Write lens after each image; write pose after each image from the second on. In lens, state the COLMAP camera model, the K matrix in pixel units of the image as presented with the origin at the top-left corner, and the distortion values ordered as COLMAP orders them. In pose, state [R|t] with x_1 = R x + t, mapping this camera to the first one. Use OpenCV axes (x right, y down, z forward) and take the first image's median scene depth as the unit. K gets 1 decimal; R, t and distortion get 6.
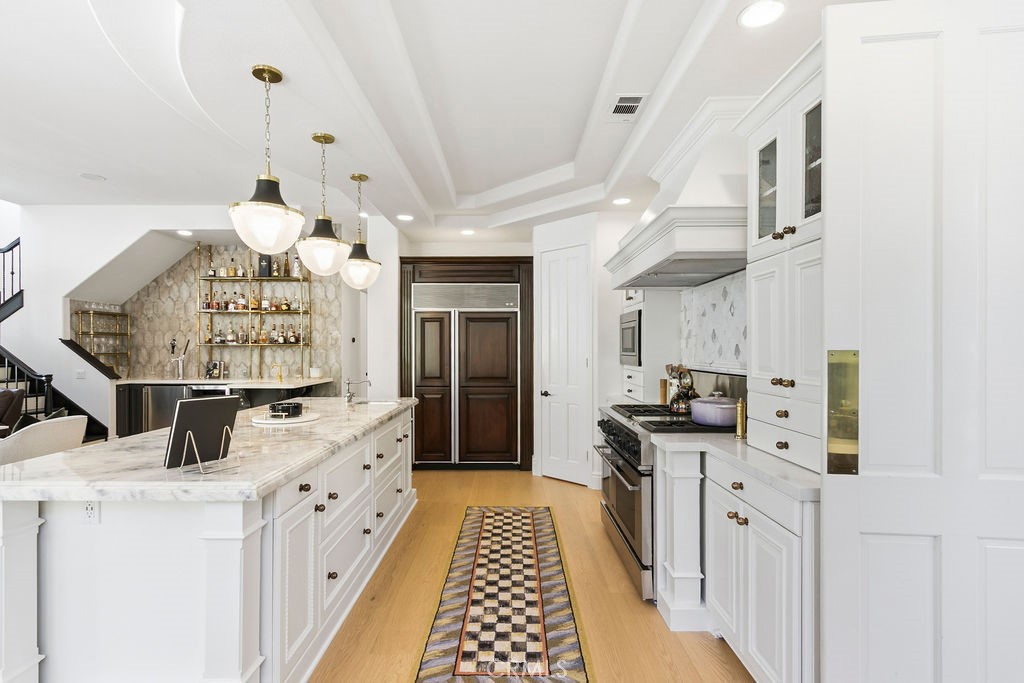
lens RADIAL K [[486.1, 0, 504.3], [0, 486.1, 351.6], [0, 0, 1]] dist [0.007901, -0.004048]
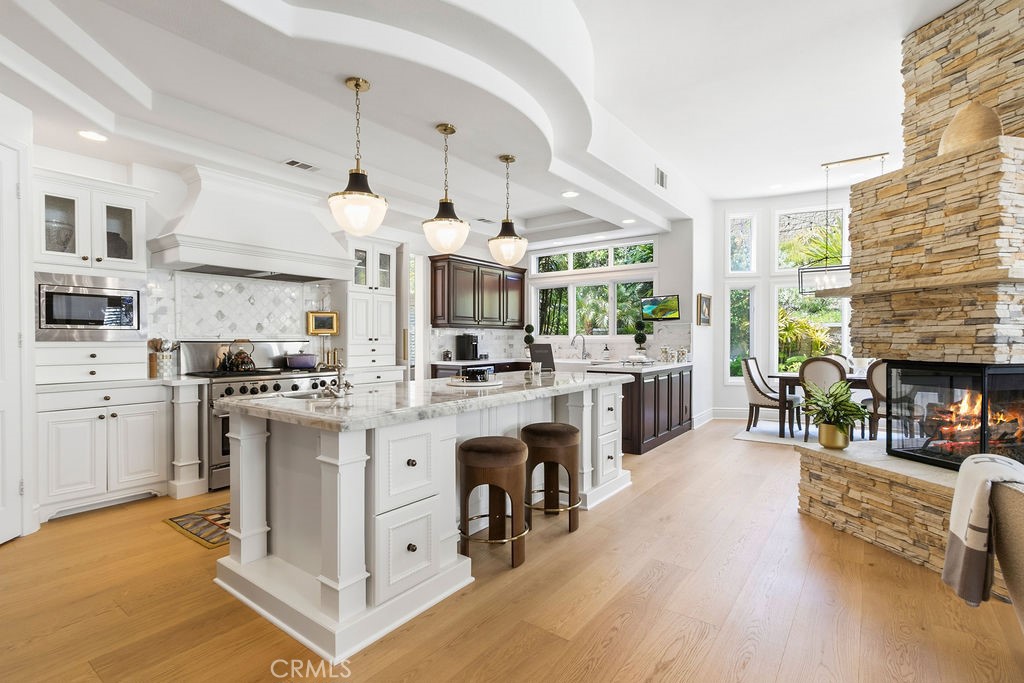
lens RADIAL K [[486.1, 0, 509.8], [0, 486.1, 344.0], [0, 0, 1]] dist [0.007901, -0.004048]
pose [[-0.804567, -0.004069, 0.593848, -0.516362], [0.004578, 0.999904, 0.013053, 0.016223], [-0.593844, 0.013221, -0.804471, 0.815306]]
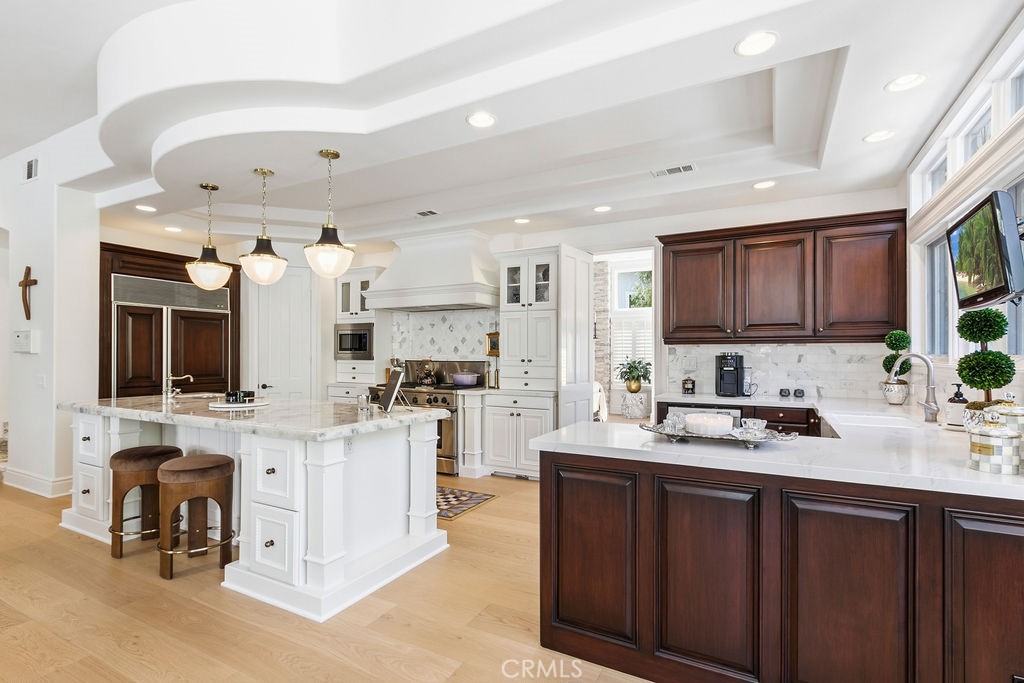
lens RADIAL K [[486.1, 0, 502.4], [0, 486.1, 350.7], [0, 0, 1]] dist [0.007901, -0.004048]
pose [[0.471843, 0.008023, 0.881646, -0.525318], [0.002131, 0.999945, -0.010240, 0.010319], [-0.881680, 0.006710, 0.471800, -0.042640]]
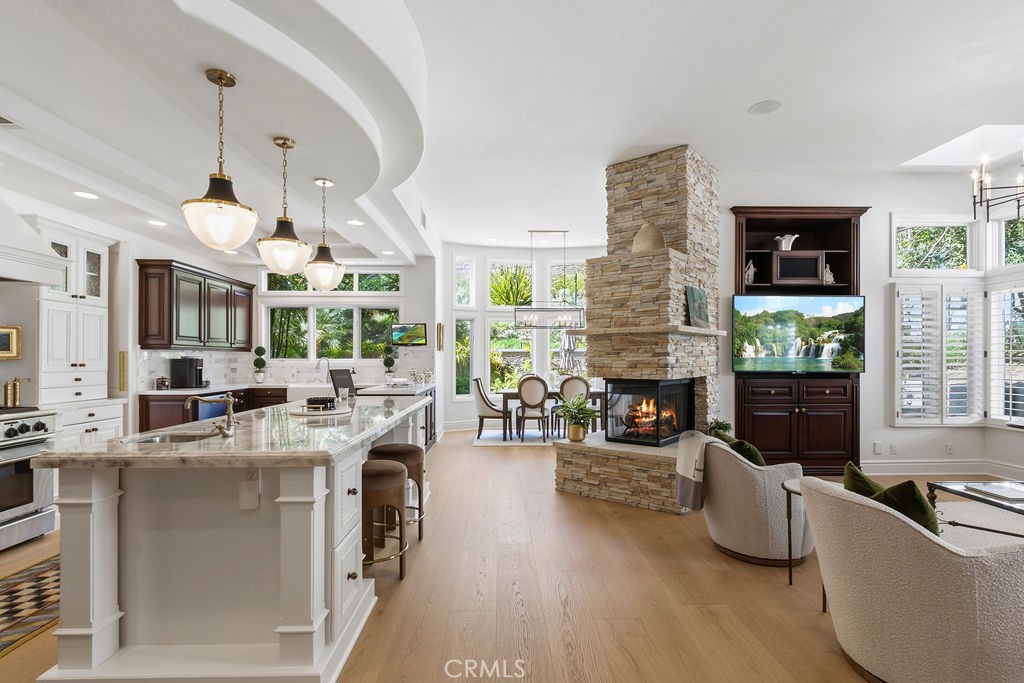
lens RADIAL K [[486.1, 0, 509.8], [0, 486.1, 359.6], [0, 0, 1]] dist [0.007901, -0.004048]
pose [[-0.999547, 0.000982, -0.030077, -0.368893], [0.000835, 0.999988, 0.004910, 0.008503], [0.030082, 0.004883, -0.999536, 0.925149]]
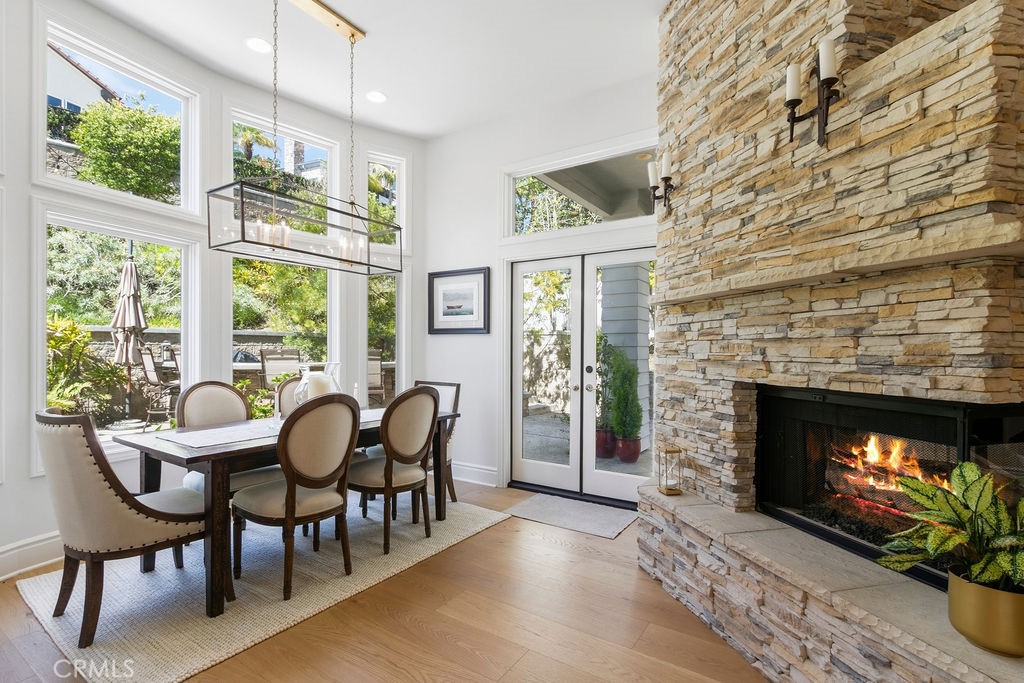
lens RADIAL K [[486.1, 0, 506.4], [0, 486.1, 353.8], [0, 0, 1]] dist [0.007901, -0.004048]
pose [[-0.547247, 0.000468, -0.836971, -0.222015], [-0.009574, 0.999931, 0.006820, 0.017793], [0.836916, 0.011745, -0.547205, 0.164213]]
